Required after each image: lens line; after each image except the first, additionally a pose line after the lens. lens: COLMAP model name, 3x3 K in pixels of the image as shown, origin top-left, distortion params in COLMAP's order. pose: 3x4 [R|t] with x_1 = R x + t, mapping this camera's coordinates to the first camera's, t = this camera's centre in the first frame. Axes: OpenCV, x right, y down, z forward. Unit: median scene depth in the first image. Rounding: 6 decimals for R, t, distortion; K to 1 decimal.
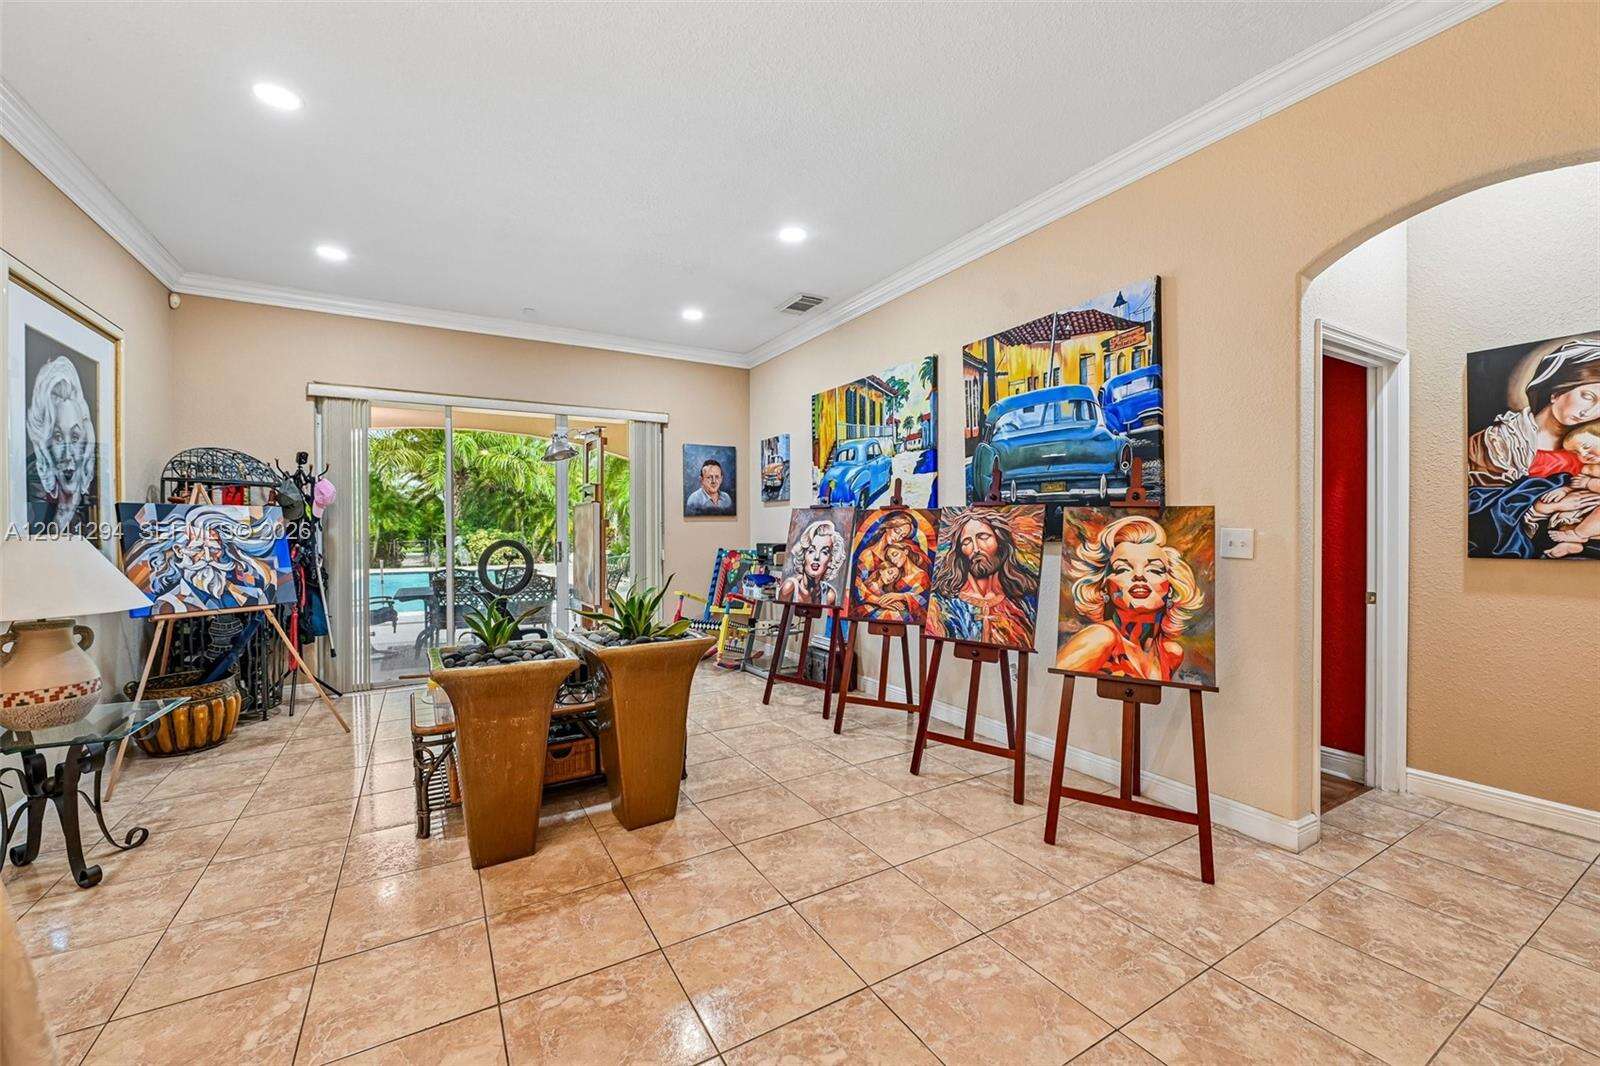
lens RADIAL K [[634.9, 0, 798.8], [0, 634.9, 534.8], [0, 0, 1]] dist [-0.006754, -0.001270]
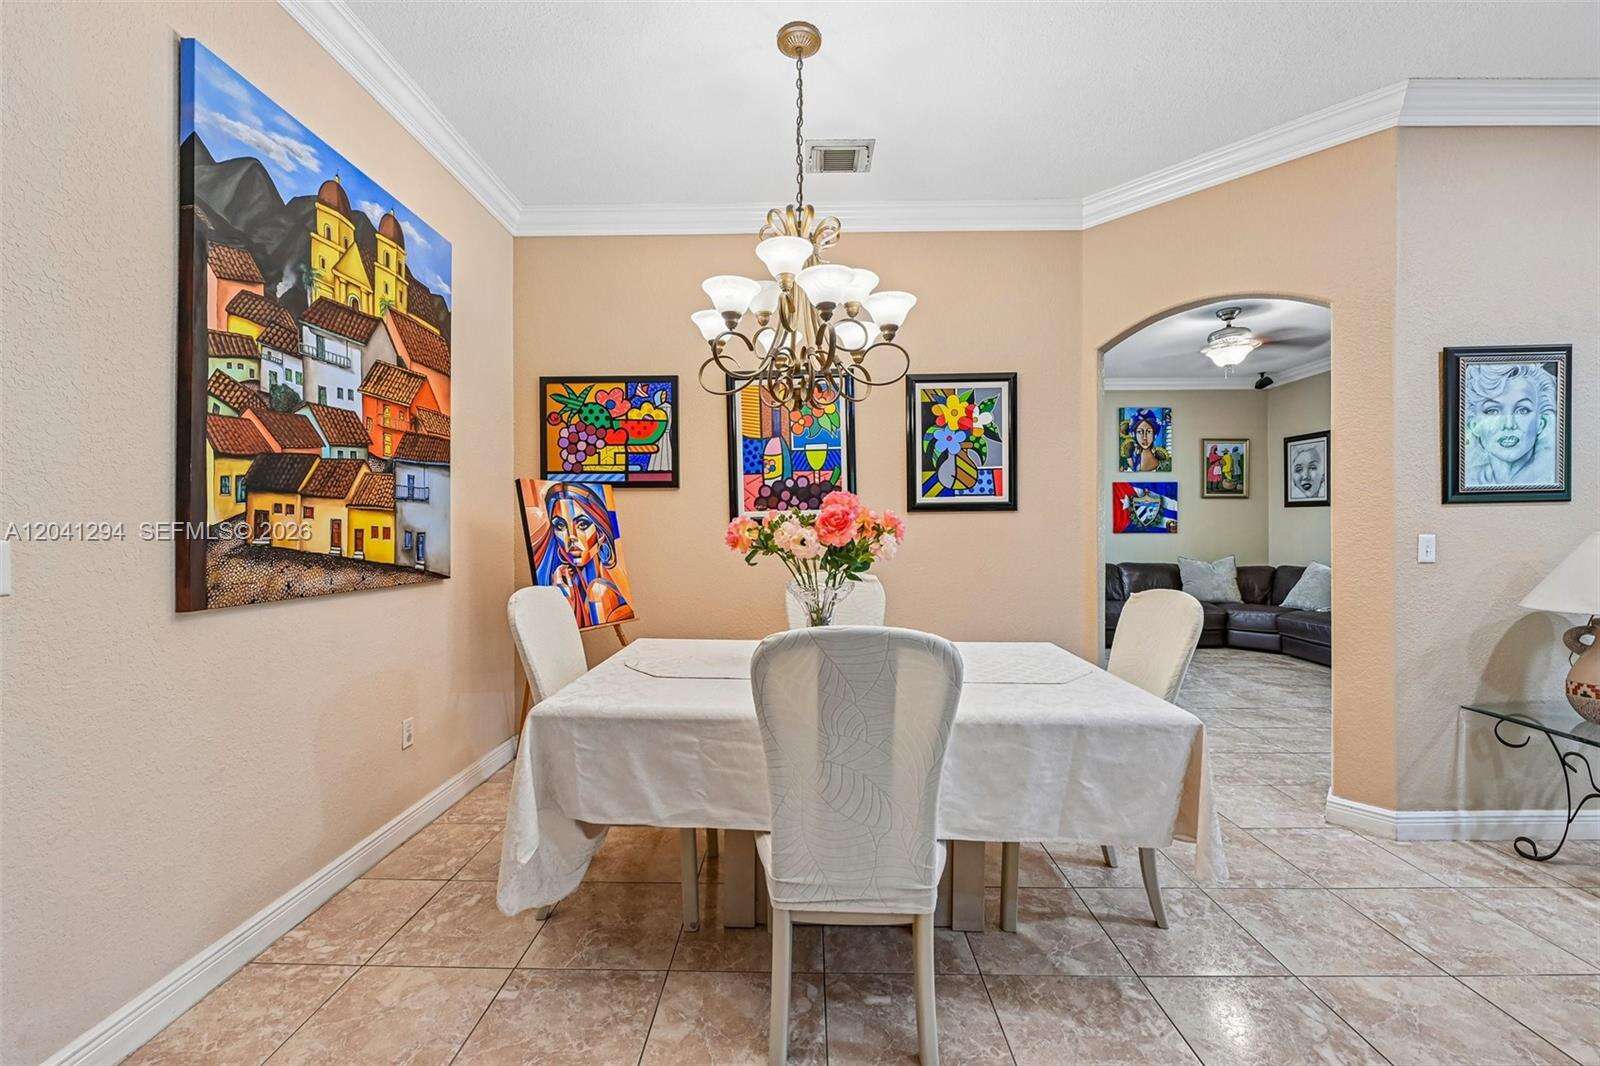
lens RADIAL K [[634.9, 0, 796.6], [0, 634.9, 531.5], [0, 0, 1]] dist [-0.006754, -0.001270]
pose [[-0.518517, 0.007930, -0.855030, 0.177760], [-0.005534, 0.999905, 0.012630, -0.002921], [0.855049, 0.011281, -0.518424, 0.242867]]
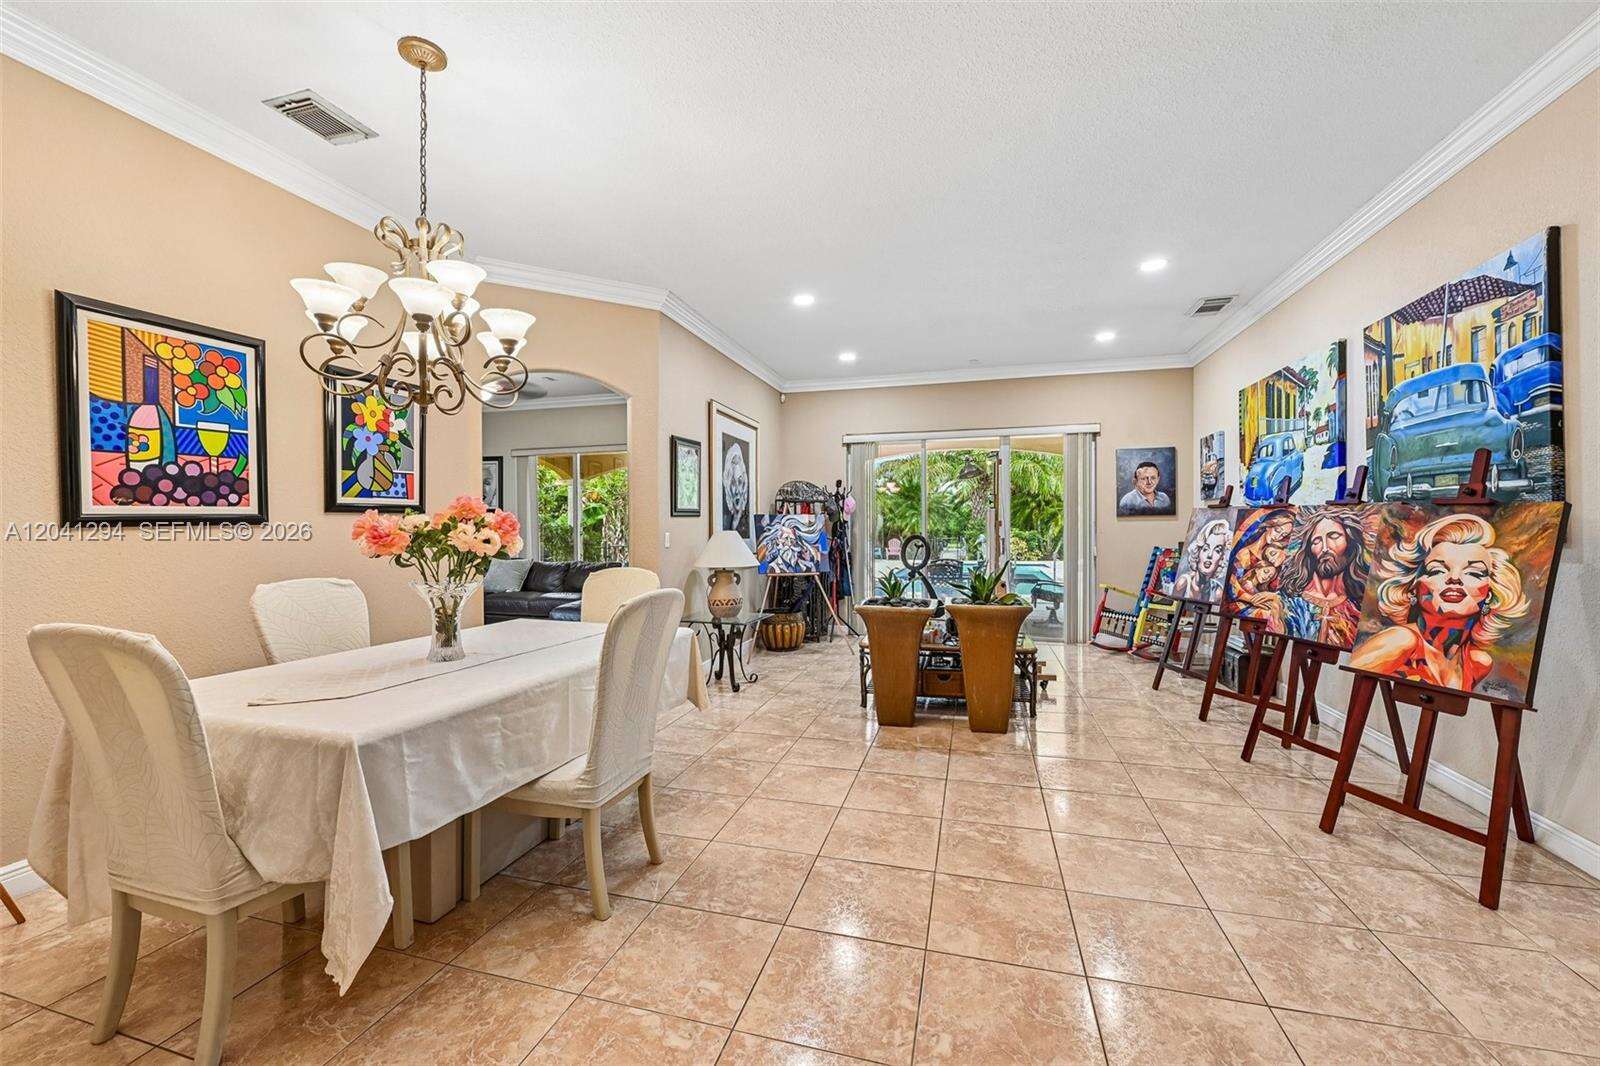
lens RADIAL K [[634.9, 0, 798.0], [0, 634.9, 533.1], [0, 0, 1]] dist [-0.006754, -0.001270]
pose [[0.693603, 0.005821, -0.720334, 0.353612], [-0.006477, 0.999977, 0.001844, 0.001889], [0.720329, 0.003387, 0.693625, -0.221601]]
